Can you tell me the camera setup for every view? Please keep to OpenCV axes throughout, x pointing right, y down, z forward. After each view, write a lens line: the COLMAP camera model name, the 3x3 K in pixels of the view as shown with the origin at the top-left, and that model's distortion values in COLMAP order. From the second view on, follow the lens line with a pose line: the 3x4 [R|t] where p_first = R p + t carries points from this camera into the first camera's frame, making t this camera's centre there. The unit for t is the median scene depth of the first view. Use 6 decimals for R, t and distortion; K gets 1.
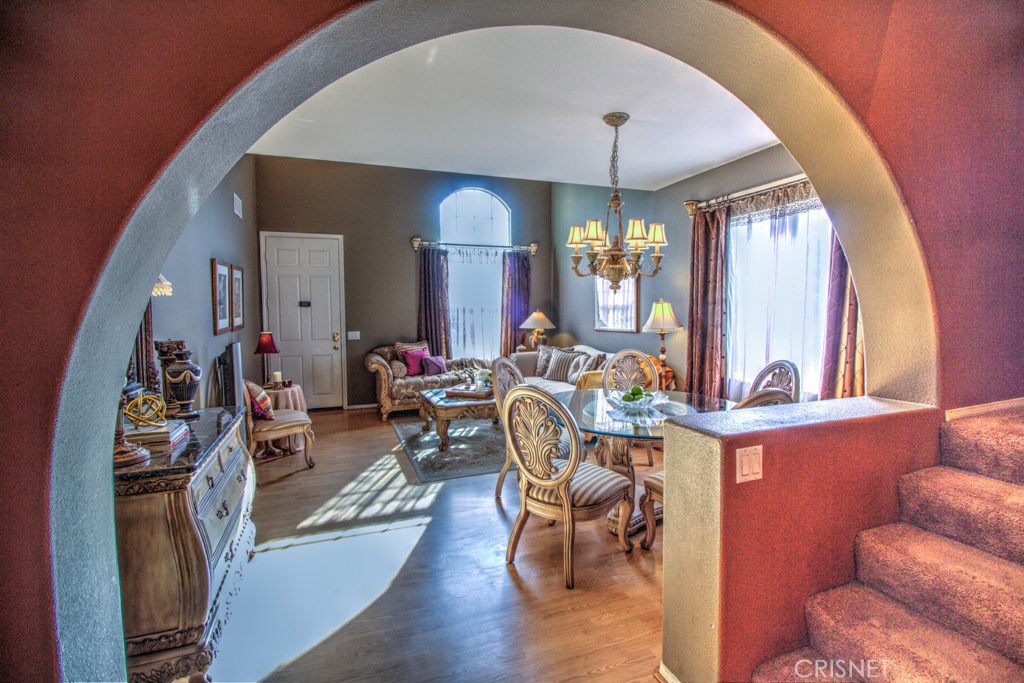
lens RADIAL K [[468.7, 0, 516.9], [0, 468.7, 331.5], [0, 0, 1]] dist [0.000923, -0.014290]
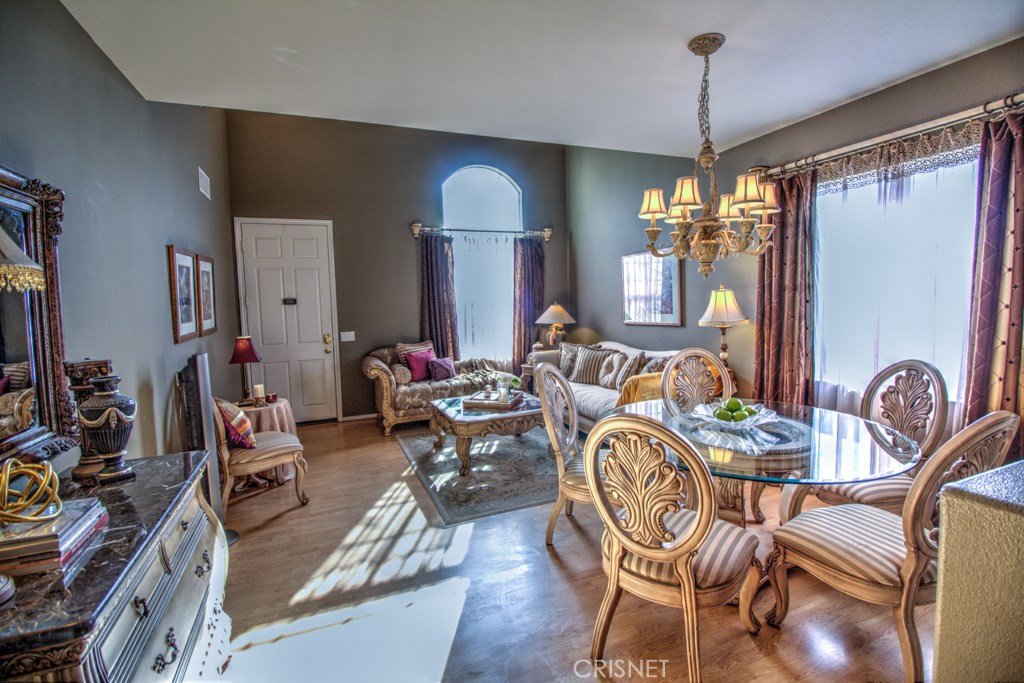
lens RADIAL K [[468.7, 0, 516.9], [0, 468.7, 331.5], [0, 0, 1]] dist [0.000923, -0.014290]
pose [[0.999380, -0.023197, 0.026501, -0.087669], [0.022805, 0.999627, 0.015009, -0.010201], [-0.026839, -0.014396, 0.999536, 0.187971]]
